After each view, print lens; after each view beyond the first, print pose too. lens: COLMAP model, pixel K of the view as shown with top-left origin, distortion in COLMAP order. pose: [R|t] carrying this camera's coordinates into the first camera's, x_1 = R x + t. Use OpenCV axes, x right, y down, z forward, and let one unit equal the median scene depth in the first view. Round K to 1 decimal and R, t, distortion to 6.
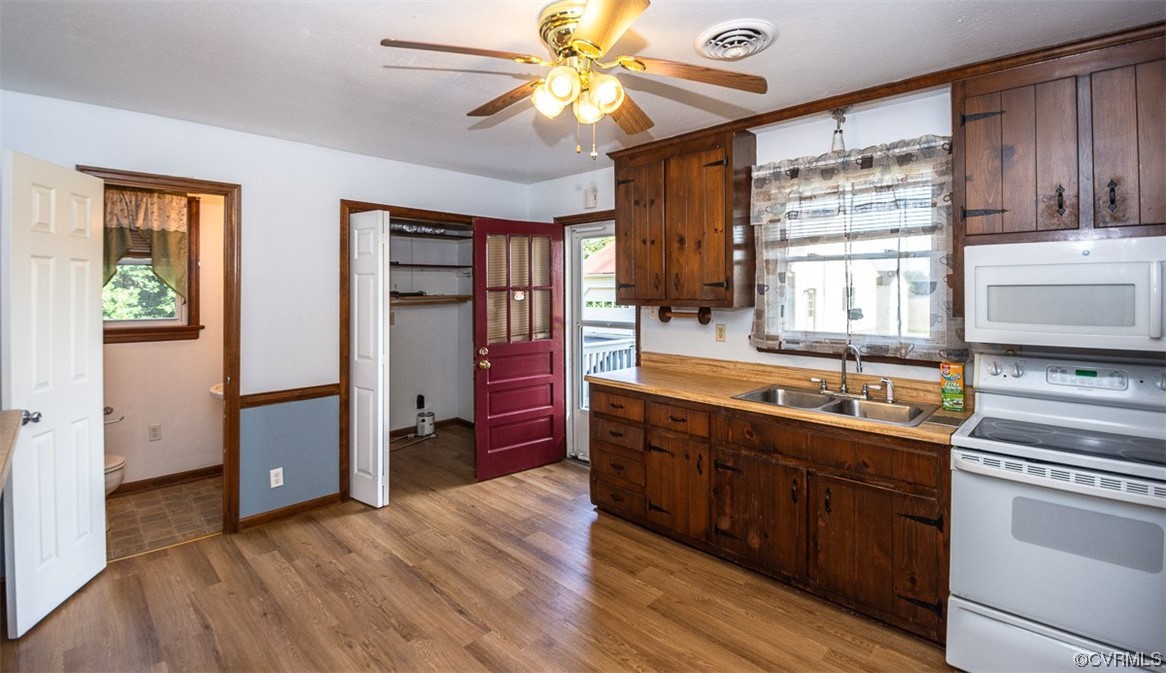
lens RADIAL K [[541.9, 0, 573.9], [0, 541.9, 293.3], [0, 0, 1]] dist [-0.003411, -0.000170]
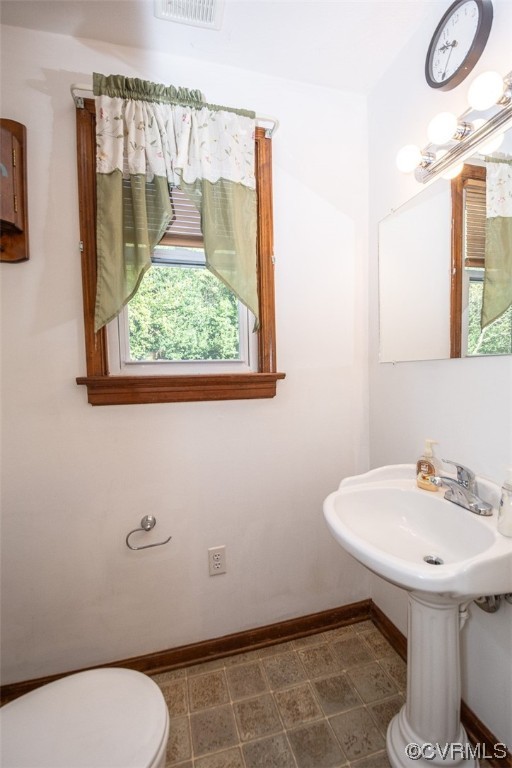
lens RADIAL K [[332.9, 0, 256.1], [0, 332.9, 383.6], [0, 0, 1]] dist [-0.001332, -0.000270]
pose [[0.875928, -0.004998, -0.482417, -0.565036], [0.024793, 0.999091, 0.034666, 0.059862], [0.481805, -0.042326, 0.875256, 0.716225]]
